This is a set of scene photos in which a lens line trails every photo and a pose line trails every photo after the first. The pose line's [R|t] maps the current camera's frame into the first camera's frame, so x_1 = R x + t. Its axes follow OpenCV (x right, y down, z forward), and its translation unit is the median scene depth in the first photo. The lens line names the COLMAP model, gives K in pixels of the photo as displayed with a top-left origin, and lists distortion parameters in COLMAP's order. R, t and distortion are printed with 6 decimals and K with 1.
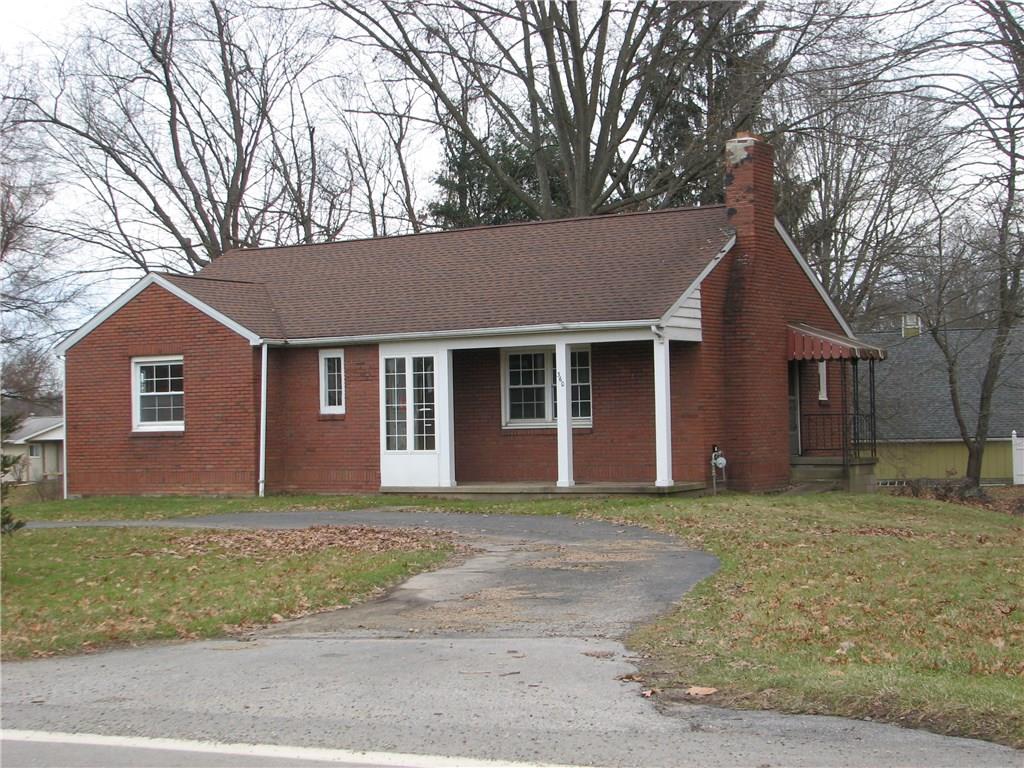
lens RADIAL K [[1830.6, 0, 512.0], [0, 1830.6, 384.0], [0, 0, 1]] dist [-0.007920, -0.020148]
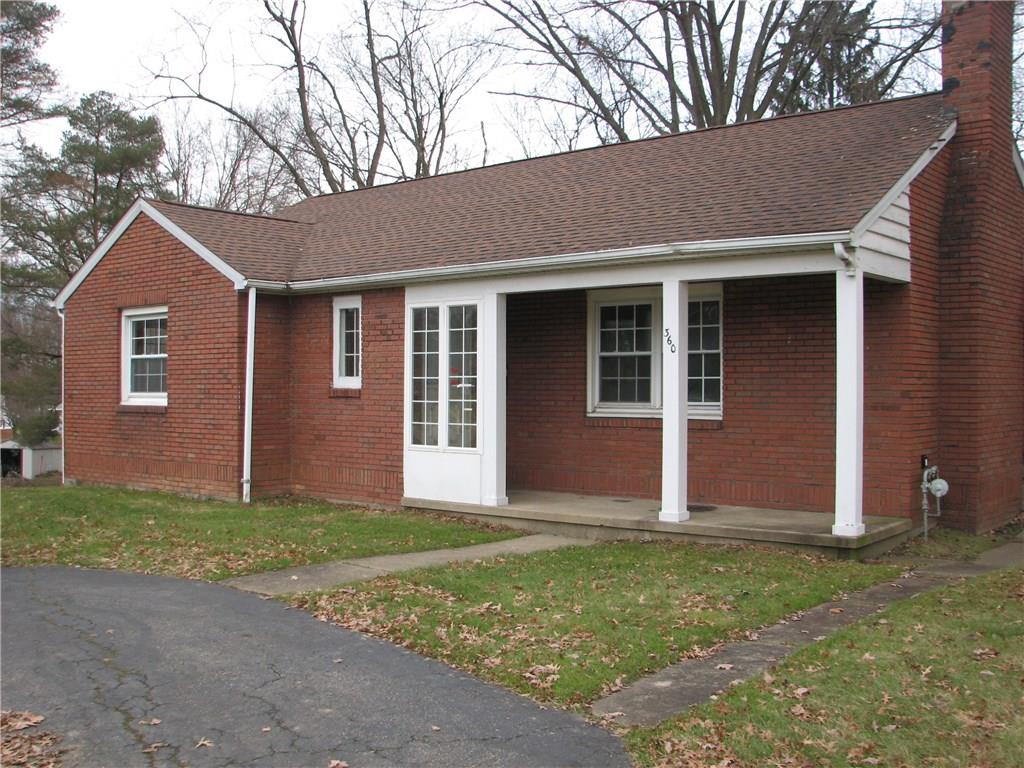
lens RADIAL K [[1058.7, 0, 507.9], [0, 1058.7, 399.9], [0, 0, 1]] dist [-0.219209, 0.359881]
pose [[0.986989, 0.024838, -0.158859, 0.027609], [-0.019178, 0.999129, 0.037064, 0.004646], [0.159641, -0.033535, 0.986605, 0.616176]]
